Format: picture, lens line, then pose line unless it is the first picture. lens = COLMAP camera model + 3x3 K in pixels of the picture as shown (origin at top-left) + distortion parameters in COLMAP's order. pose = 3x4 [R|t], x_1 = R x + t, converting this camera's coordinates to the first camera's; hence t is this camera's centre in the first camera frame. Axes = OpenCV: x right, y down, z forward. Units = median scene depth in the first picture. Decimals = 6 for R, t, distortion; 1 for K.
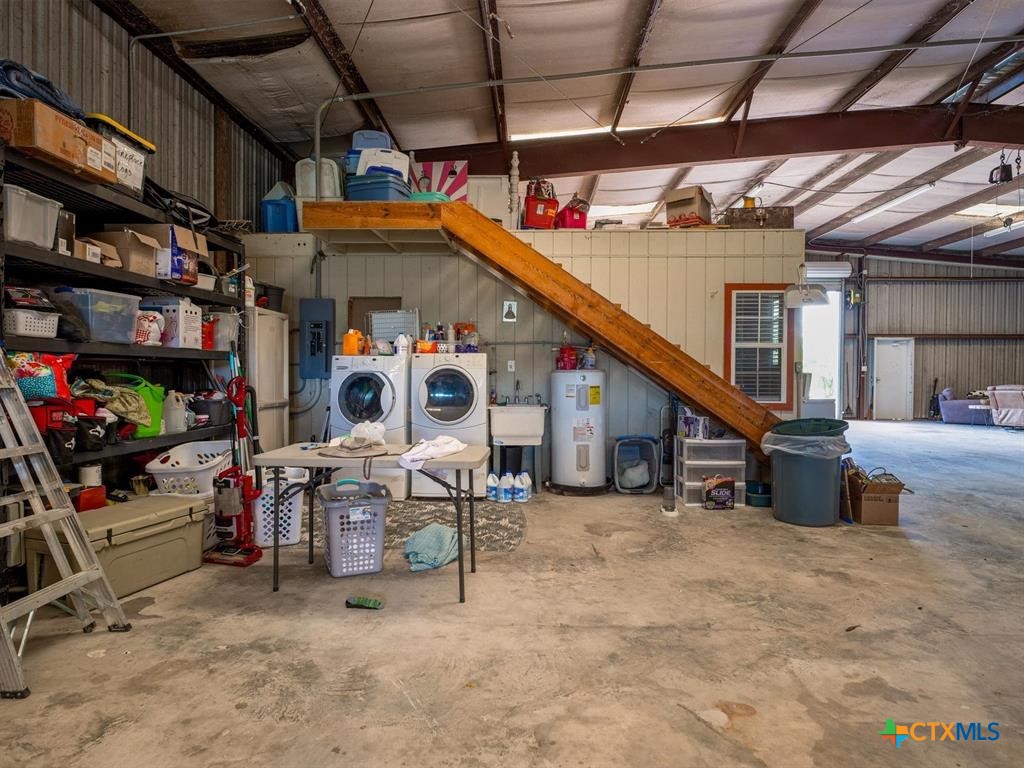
lens RADIAL K [[539.0, 0, 512.0], [0, 539.0, 384.0], [0, 0, 1]] dist [-0.001113, -0.000163]
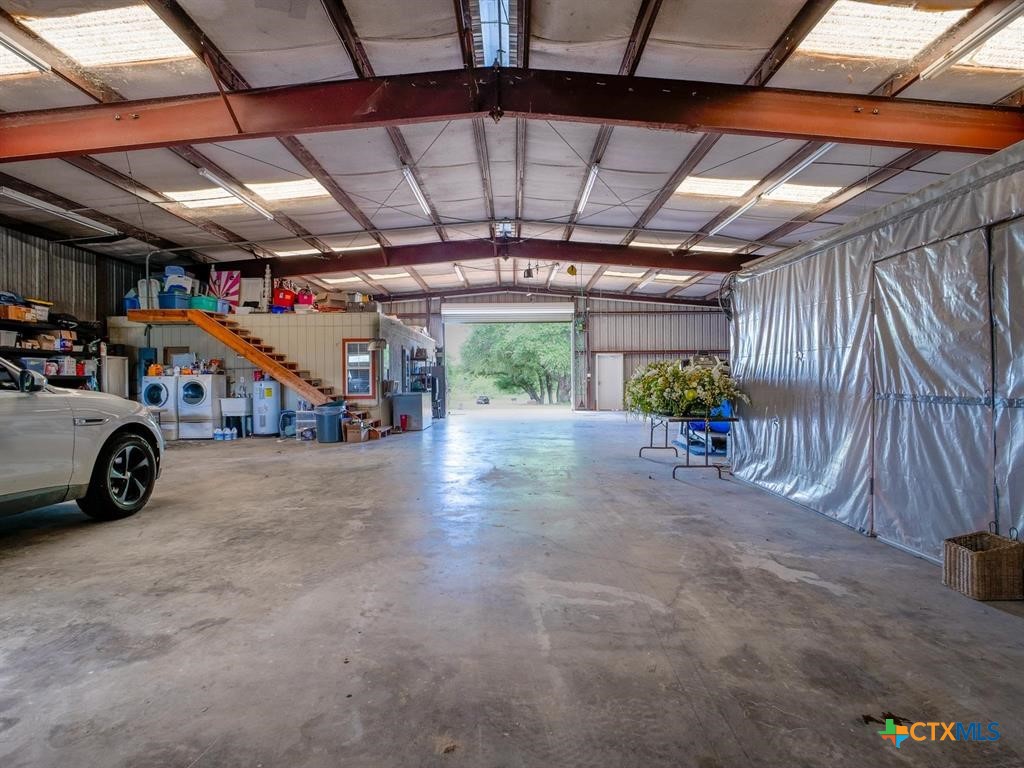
lens RADIAL K [[550.3, 0, 512.0], [0, 550.3, 384.0], [0, 0, 1]] dist [0.001359, 0.000814]
pose [[0.999634, -0.015036, 0.022509, 1.101736], [0.015340, 0.999792, -0.013405, 0.031784], [-0.022303, 0.013745, 0.999657, -1.271177]]
